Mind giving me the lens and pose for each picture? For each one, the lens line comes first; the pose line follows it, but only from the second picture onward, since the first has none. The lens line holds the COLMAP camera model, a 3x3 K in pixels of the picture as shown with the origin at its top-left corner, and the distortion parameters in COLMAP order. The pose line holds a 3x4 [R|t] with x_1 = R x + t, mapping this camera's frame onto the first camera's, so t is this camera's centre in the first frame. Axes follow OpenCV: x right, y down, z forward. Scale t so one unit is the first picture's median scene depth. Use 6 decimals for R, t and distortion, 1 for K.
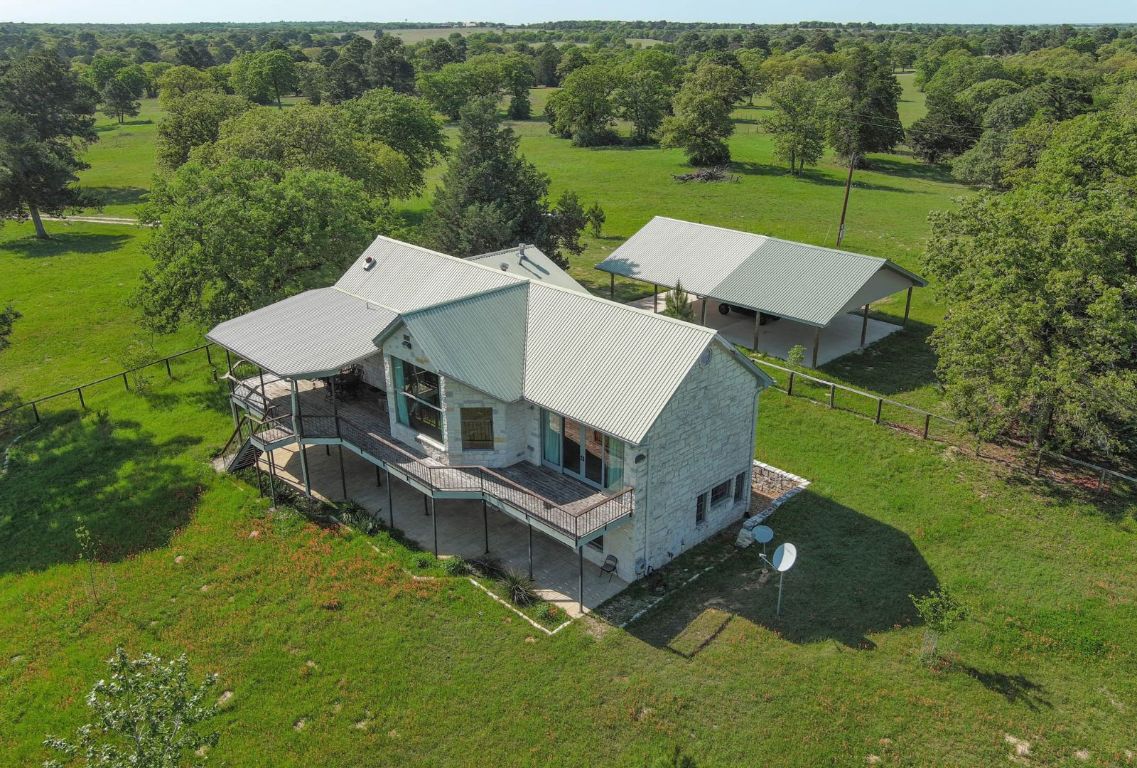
lens RADIAL K [[888.5, 0, 568.5], [0, 888.5, 384.0], [0, 0, 1]] dist [0.010370, -0.004033]
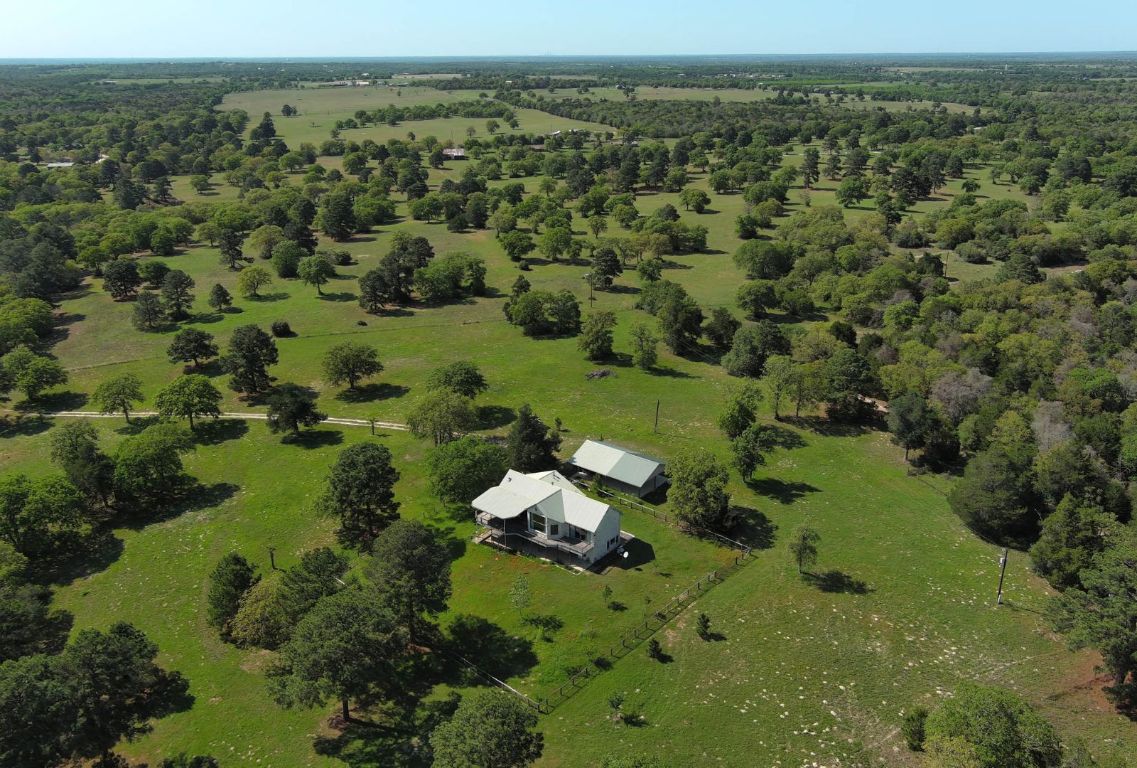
lens RADIAL K [[888.5, 0, 568.5], [0, 888.5, 384.0], [0, 0, 1]] dist [0.010370, -0.004033]
pose [[0.992177, -0.048853, 0.114883, -0.443997], [0.052044, 0.998333, -0.024944, -0.482481], [-0.113473, 0.030728, 0.993066, -2.922572]]
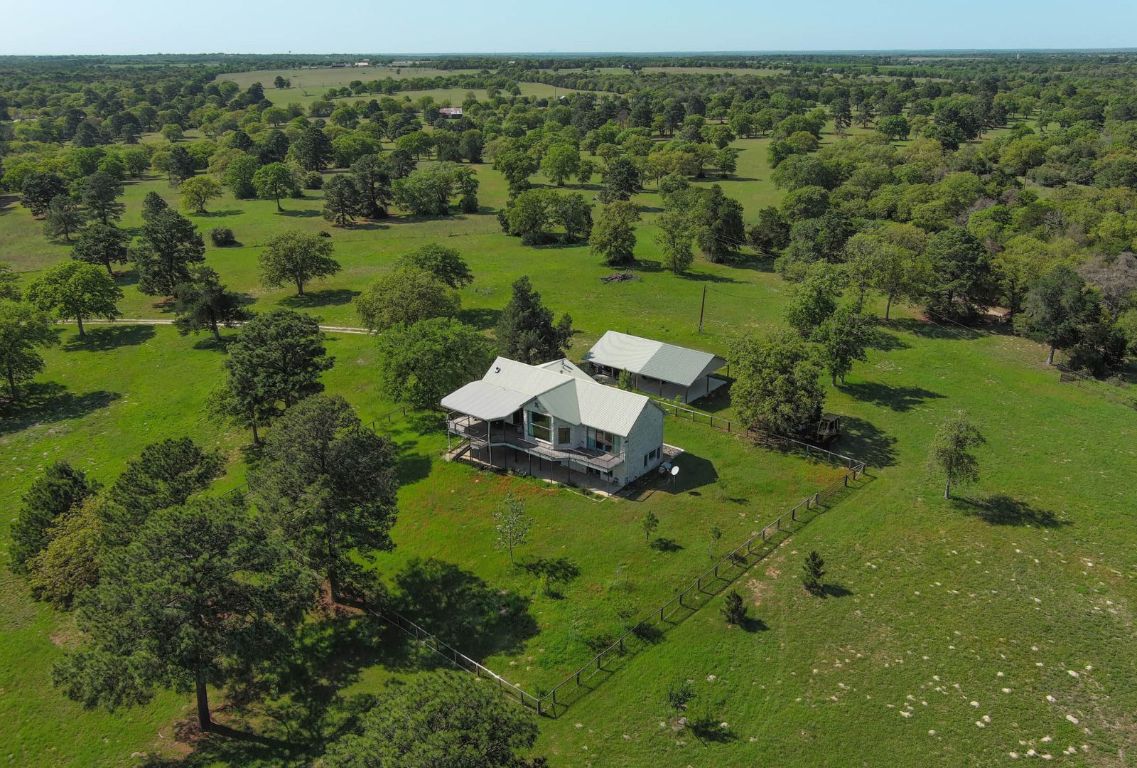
lens RADIAL K [[888.5, 0, 568.5], [0, 888.5, 384.0], [0, 0, 1]] dist [0.010370, -0.004033]
pose [[0.992646, -0.046792, 0.111645, -0.356934], [0.049660, 0.998500, -0.023044, -0.041090], [-0.110400, 0.028419, 0.993481, -1.594355]]
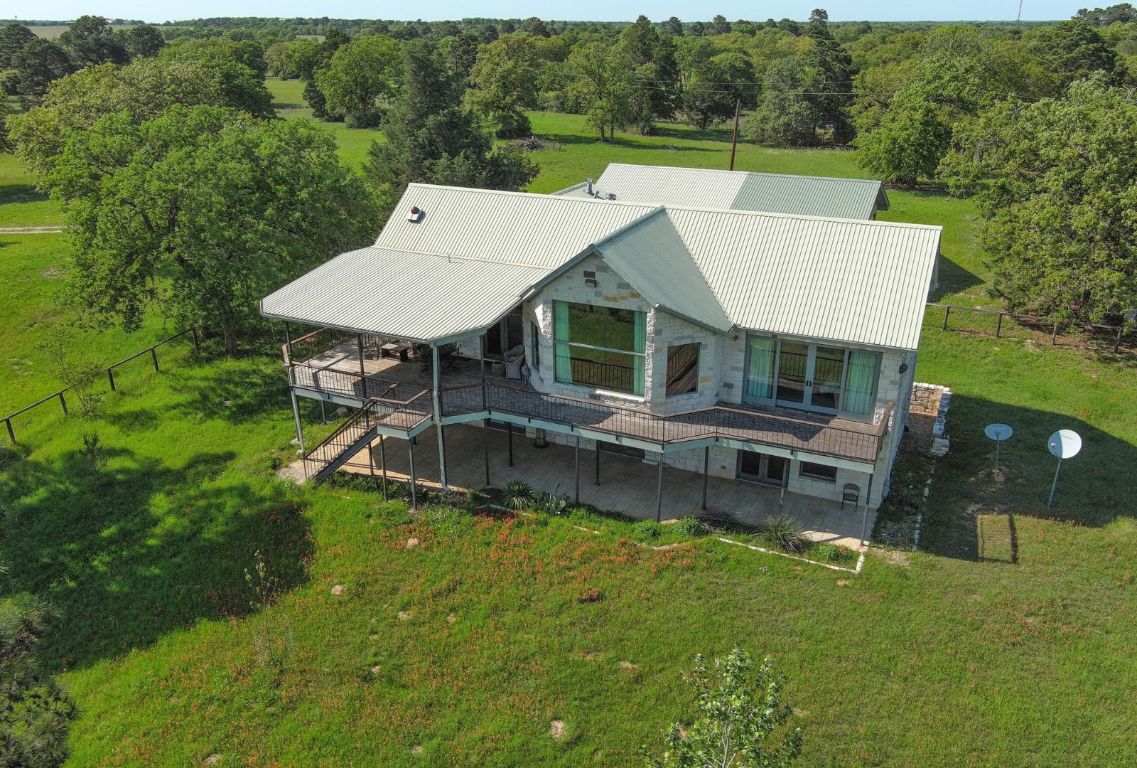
lens RADIAL K [[888.5, 0, 568.5], [0, 888.5, 384.0], [0, 0, 1]] dist [0.010370, -0.004033]
pose [[0.938014, -0.133830, 0.319716, -0.449256], [0.133426, 0.990785, 0.023274, 0.026685], [-0.319885, 0.020827, 0.947227, 0.192983]]
